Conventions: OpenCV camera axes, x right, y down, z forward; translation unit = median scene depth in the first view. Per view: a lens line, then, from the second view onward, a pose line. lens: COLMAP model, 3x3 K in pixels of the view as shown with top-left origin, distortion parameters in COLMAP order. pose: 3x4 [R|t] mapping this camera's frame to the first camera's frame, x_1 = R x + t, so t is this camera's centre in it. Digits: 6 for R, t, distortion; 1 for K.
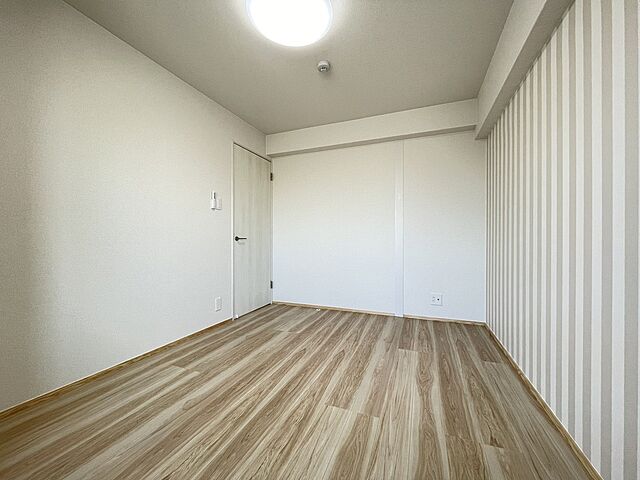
lens RADIAL K [[257.6, 0, 319.4], [0, 257.6, 240.9], [0, 0, 1]] dist [-0.008341, 0.001092]
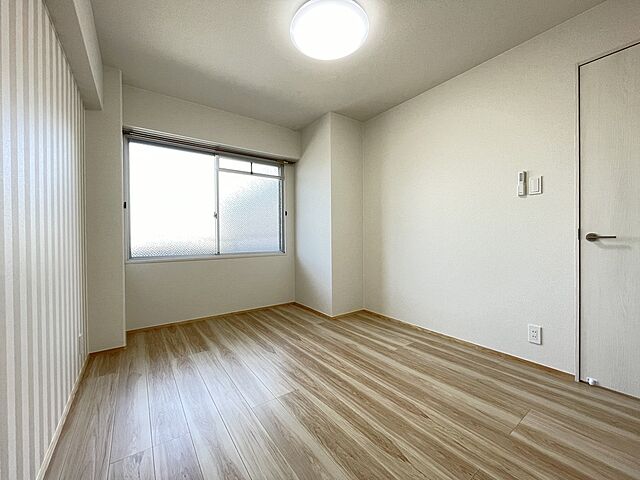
lens RADIAL K [[257.6, 0, 319.4], [0, 257.6, 239.1], [0, 0, 1]] dist [-0.008341, 0.001092]
pose [[-0.537686, 0.013201, -0.843042, 0.676346], [0.004003, 0.999906, 0.013104, -0.022727], [0.843136, 0.003671, -0.537688, 1.253169]]
